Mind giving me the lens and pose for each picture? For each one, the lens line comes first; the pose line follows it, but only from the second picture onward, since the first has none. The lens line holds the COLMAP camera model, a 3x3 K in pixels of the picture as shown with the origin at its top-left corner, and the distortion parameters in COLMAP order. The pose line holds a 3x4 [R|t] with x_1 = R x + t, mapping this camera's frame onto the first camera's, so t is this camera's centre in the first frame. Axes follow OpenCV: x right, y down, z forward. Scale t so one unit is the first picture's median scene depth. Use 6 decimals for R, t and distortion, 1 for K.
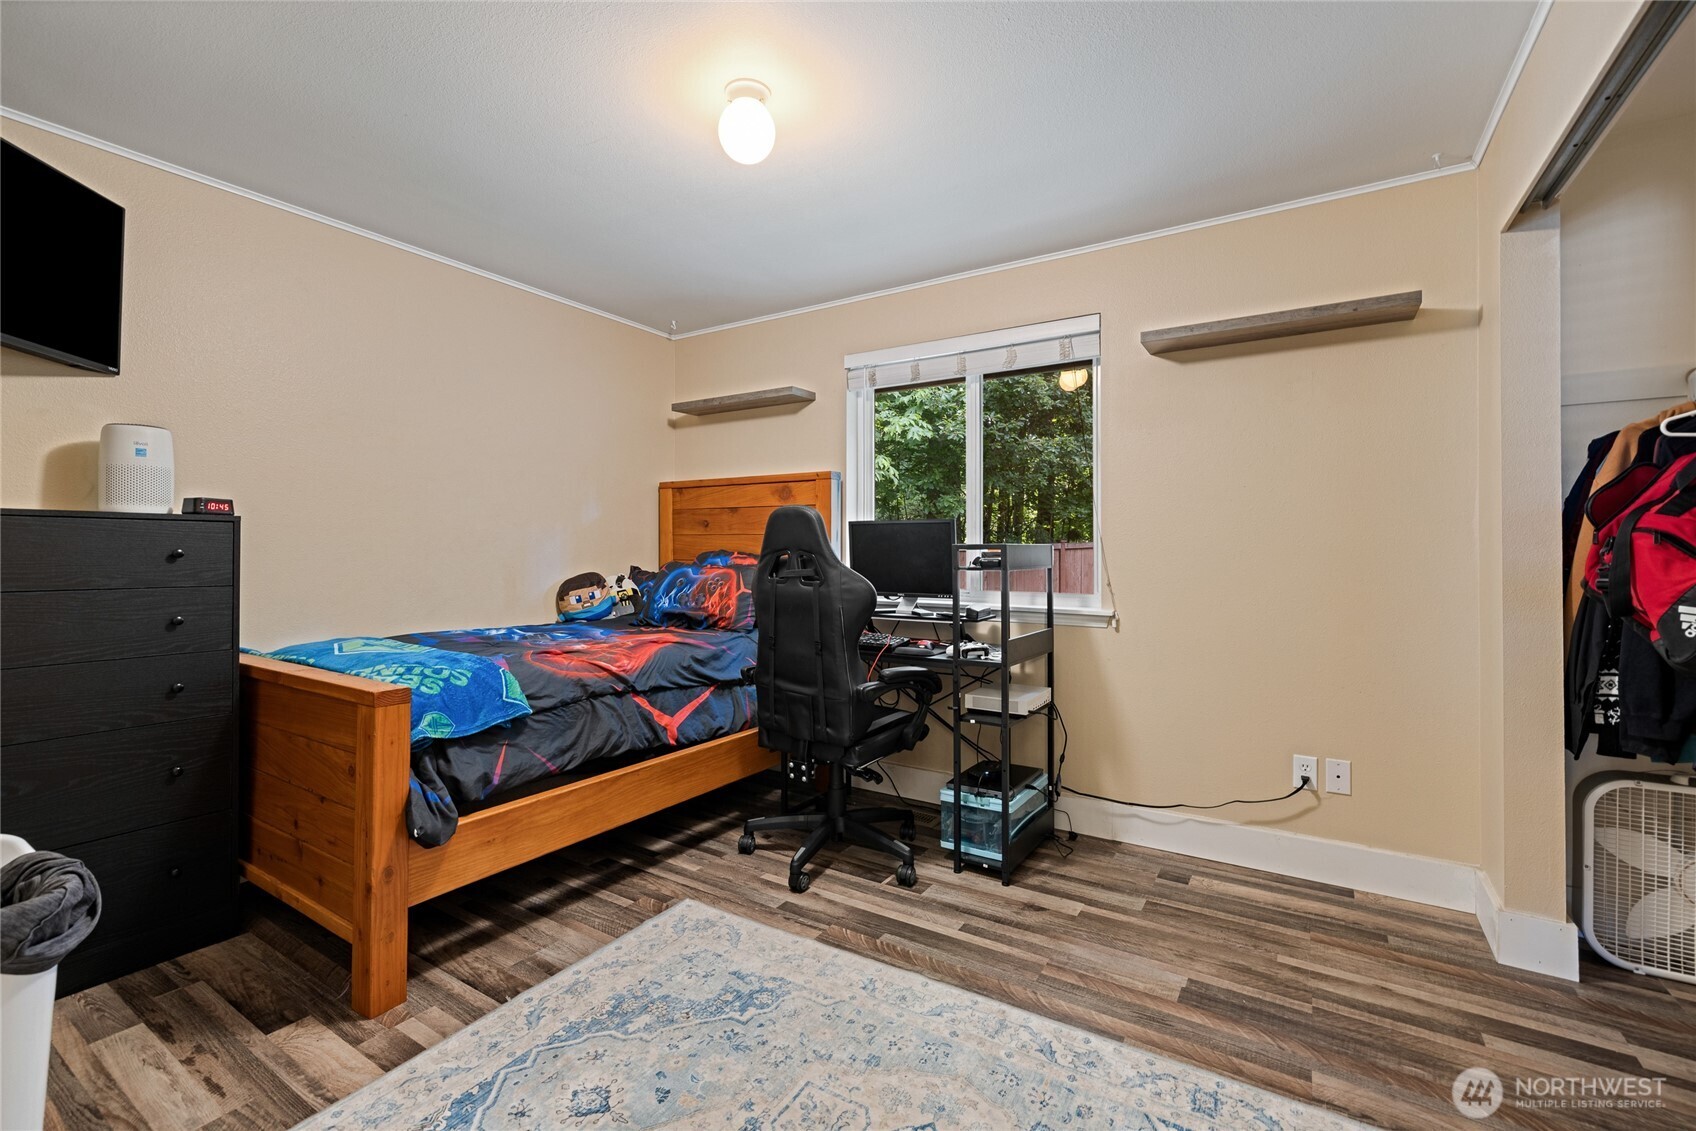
lens RADIAL K [[714.7, 0, 808.1], [0, 714.7, 549.9], [0, 0, 1]] dist [-0.002783, 0.000751]
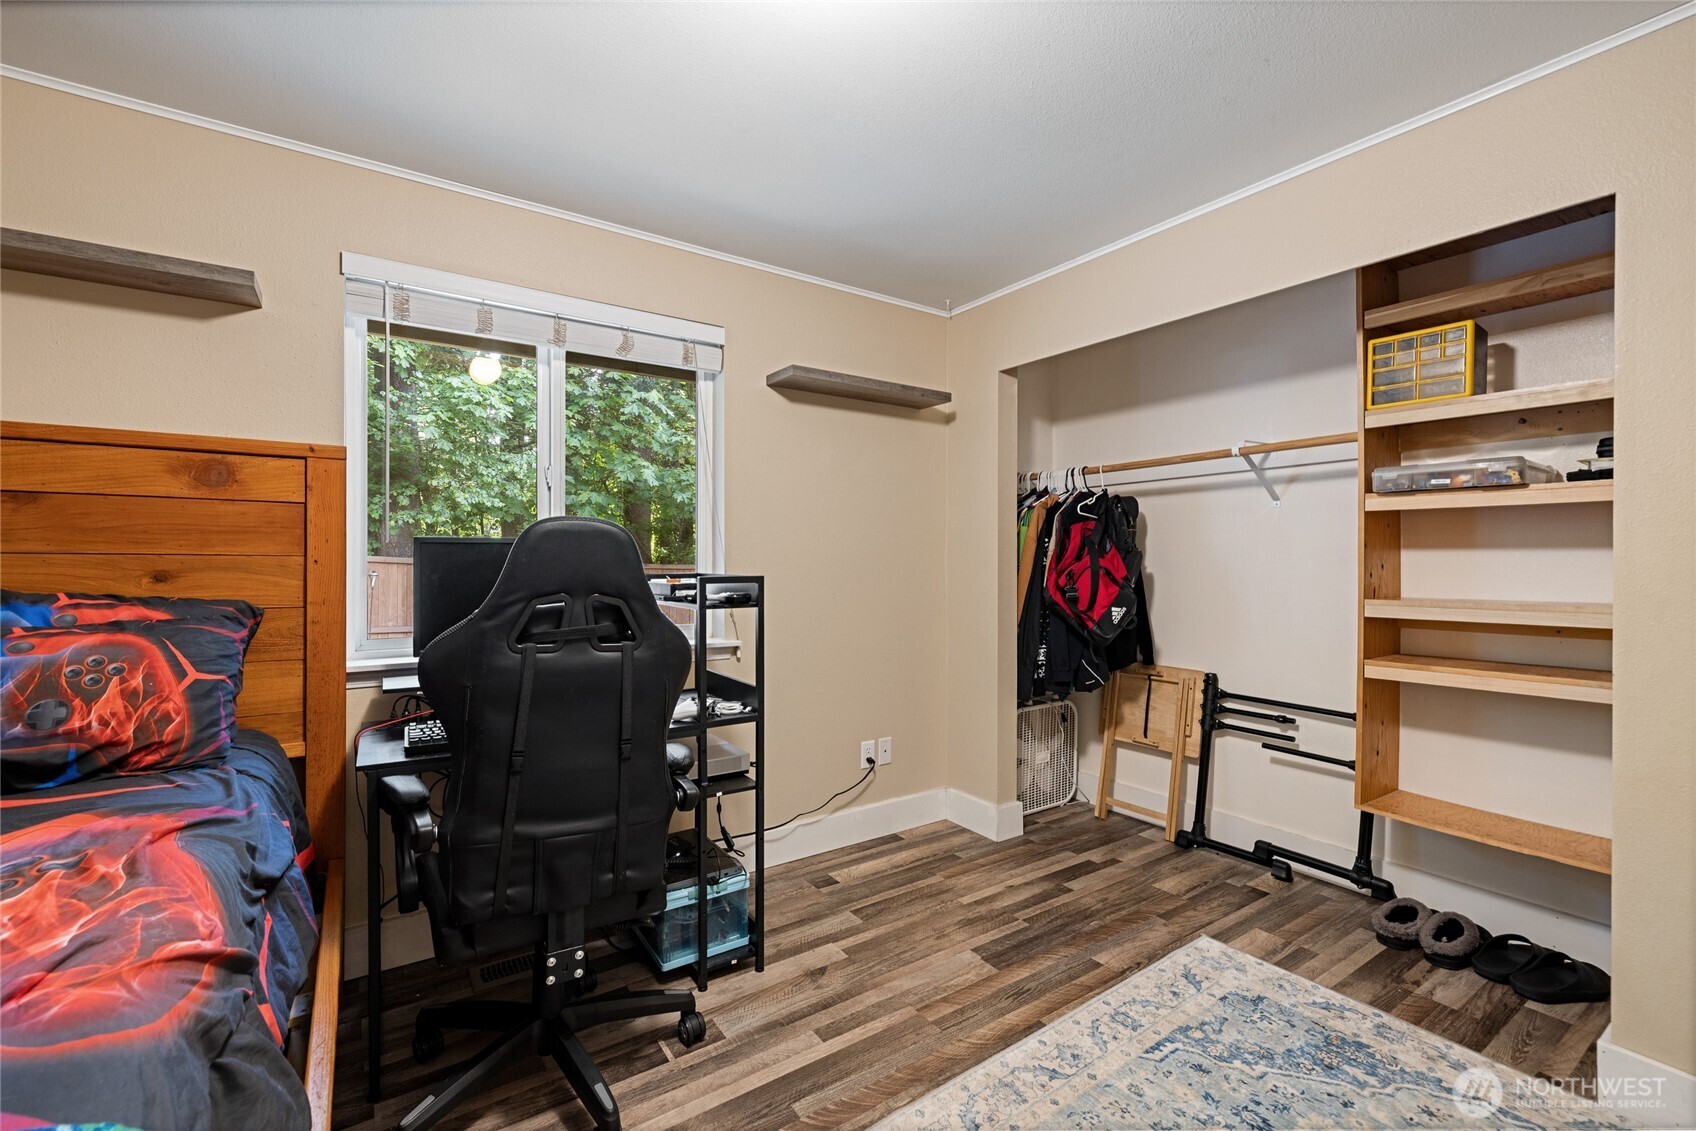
lens RADIAL K [[714.7, 0, 843.3], [0, 714.7, 564.2], [0, 0, 1]] dist [-0.002783, 0.000751]
pose [[0.388003, -0.005076, 0.921644, -0.533852], [-0.002204, 0.999977, 0.006435, -0.031690], [-0.921655, -0.004528, 0.387983, 0.638930]]
